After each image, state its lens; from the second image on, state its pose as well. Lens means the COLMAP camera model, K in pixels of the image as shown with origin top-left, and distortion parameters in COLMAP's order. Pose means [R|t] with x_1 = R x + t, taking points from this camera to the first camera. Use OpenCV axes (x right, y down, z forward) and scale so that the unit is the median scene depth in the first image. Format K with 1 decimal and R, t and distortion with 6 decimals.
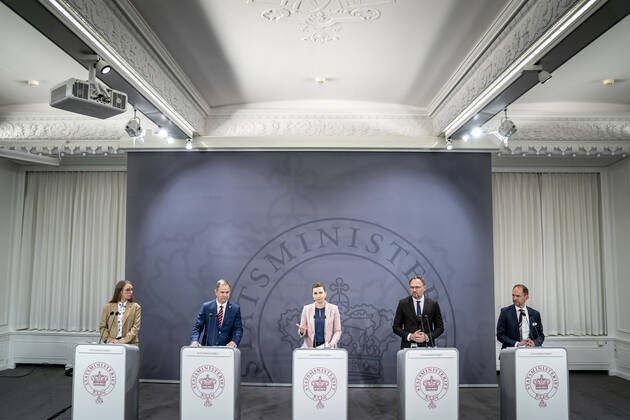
lens RADIAL K [[469.2, 0, 308.9], [0, 469.2, 213.2], [0, 0, 1]] dist [-0.138460, 0.137327]
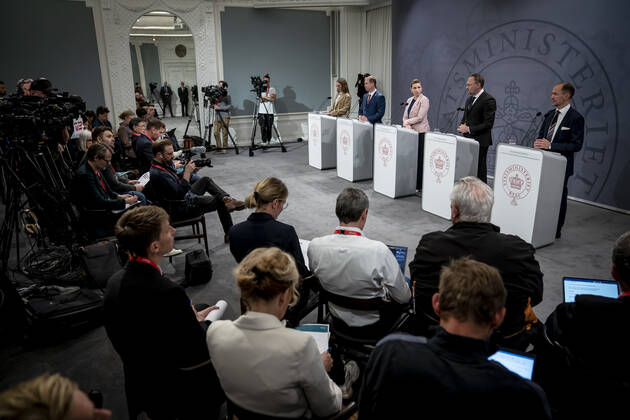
lens RADIAL K [[439.9, 0, 312.1], [0, 439.9, 212.1], [0, 0, 1]] dist [-0.134656, 0.103164]
pose [[0.449329, 0.252872, -0.856831, 0.757554], [0.090405, 0.941309, 0.325213, 0.063982], [0.888780, -0.223589, 0.400097, 0.150177]]
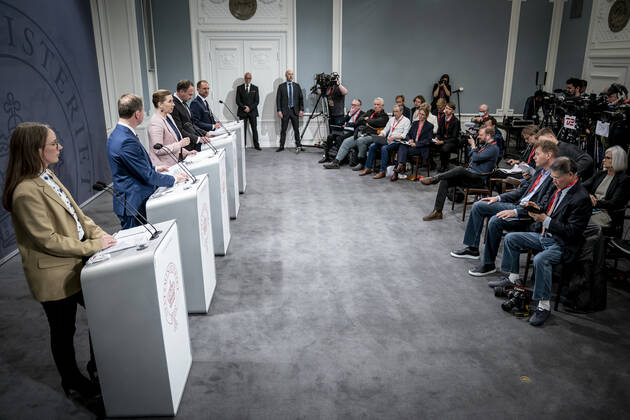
lens RADIAL K [[470.5, 0, 325.4], [0, 470.5, 190.7], [0, 0, 1]] dist [-0.139114, 0.155692]
pose [[-0.096220, -0.285051, 0.953671, -0.664901], [-0.087013, 0.956857, 0.277224, 0.049410], [-0.991550, -0.056307, -0.116872, 0.608933]]
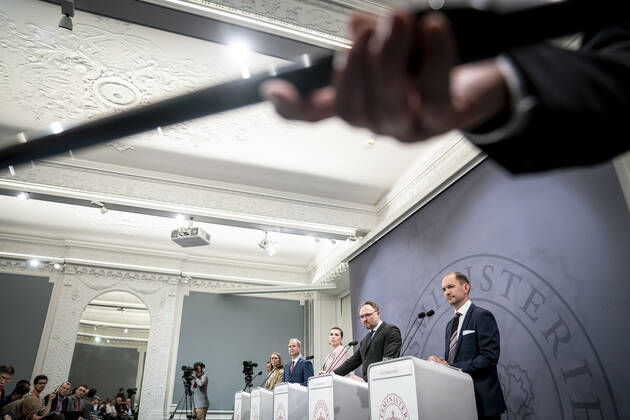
lens RADIAL K [[439.9, 0, 312.1], [0, 439.9, 212.1], [0, 0, 1]] dist [-0.134656, 0.103164]
pose [[0.349649, -0.402892, -0.845827, 0.688198], [0.081498, 0.912470, -0.400946, 0.227507], [0.933329, 0.071257, 0.351879, 0.475437]]
